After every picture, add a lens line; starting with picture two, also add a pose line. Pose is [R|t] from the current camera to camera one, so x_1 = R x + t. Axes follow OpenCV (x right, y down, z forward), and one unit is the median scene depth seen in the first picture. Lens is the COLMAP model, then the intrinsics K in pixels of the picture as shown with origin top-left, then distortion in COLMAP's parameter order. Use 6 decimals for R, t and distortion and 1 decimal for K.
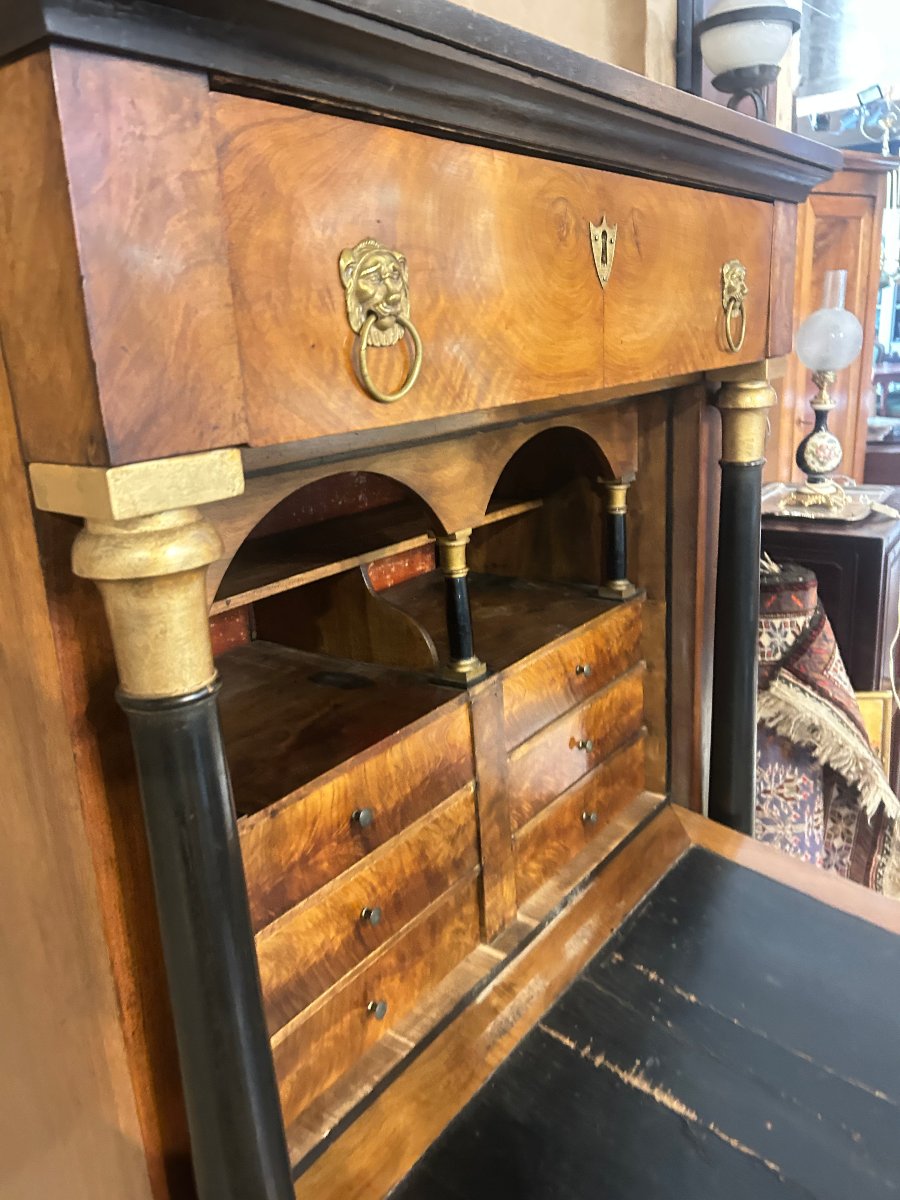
lens RADIAL K [[921.6, 0, 454.6], [0, 921.6, 591.4], [0, 0, 1]] dist [0.044471, -0.056780]
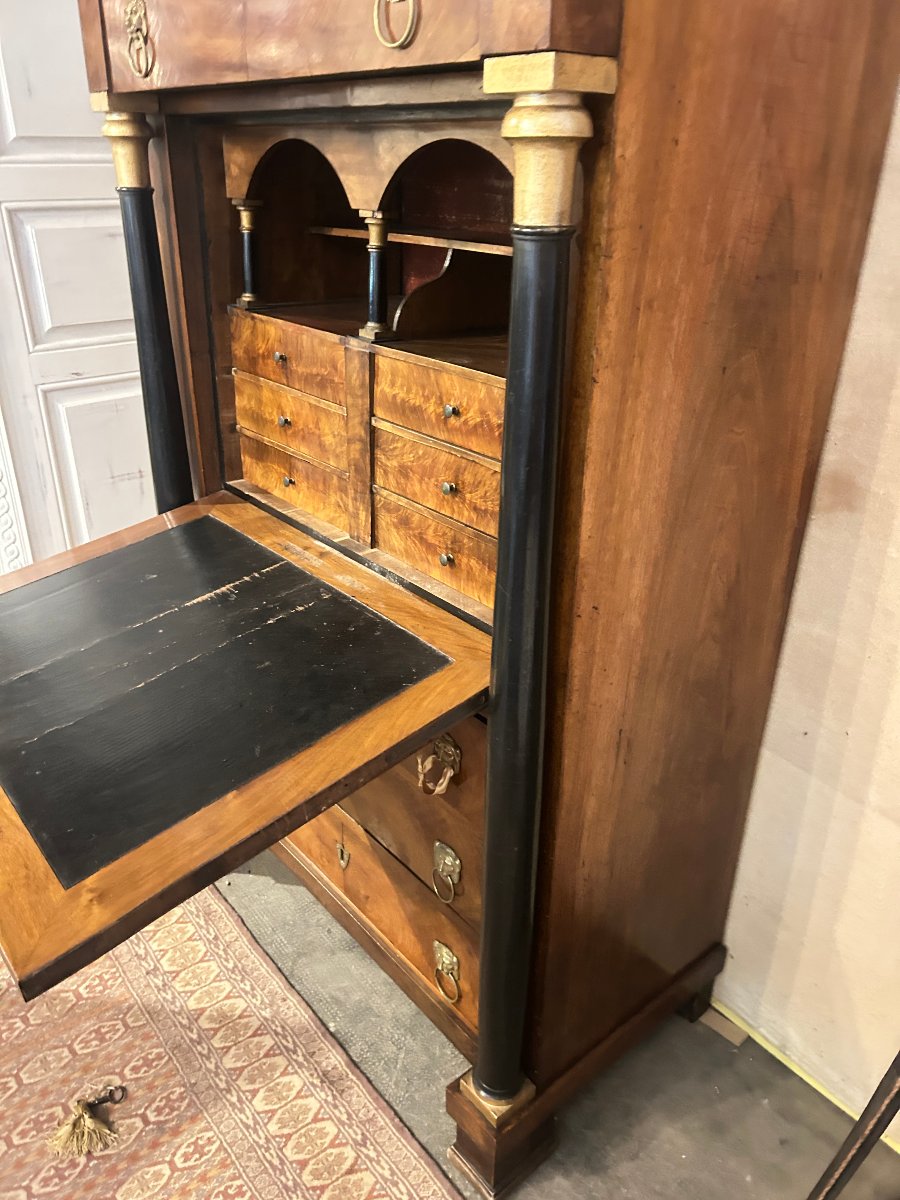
lens RADIAL K [[911.4, 0, 451.5], [0, 911.4, 617.1], [0, 0, 1]] dist [0.033494, 0.000503]
pose [[-0.227145, 0.486900, -0.843406, 1.423631], [-0.271844, 0.799918, 0.535007, -0.351529], [0.935150, 0.350799, -0.049336, 1.458546]]
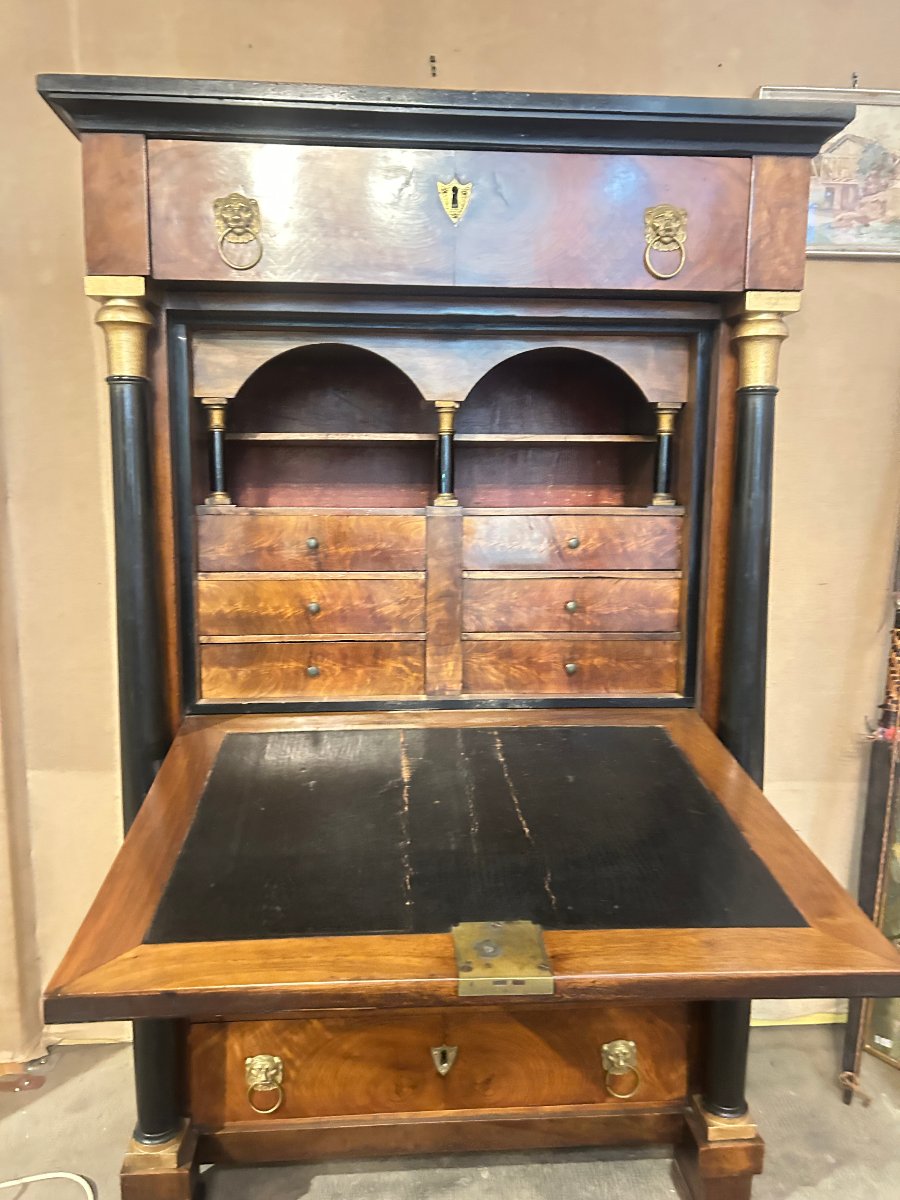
lens RADIAL K [[962.6, 0, 450.0], [0, 962.6, 600.0], [0, 0, 1]] dist [0.273619, -0.557060]
pose [[0.659024, 0.163076, -0.734230, 1.333741], [-0.248300, 0.968652, -0.007725, 0.278288], [0.709954, 0.187400, 0.678857, -0.033461]]
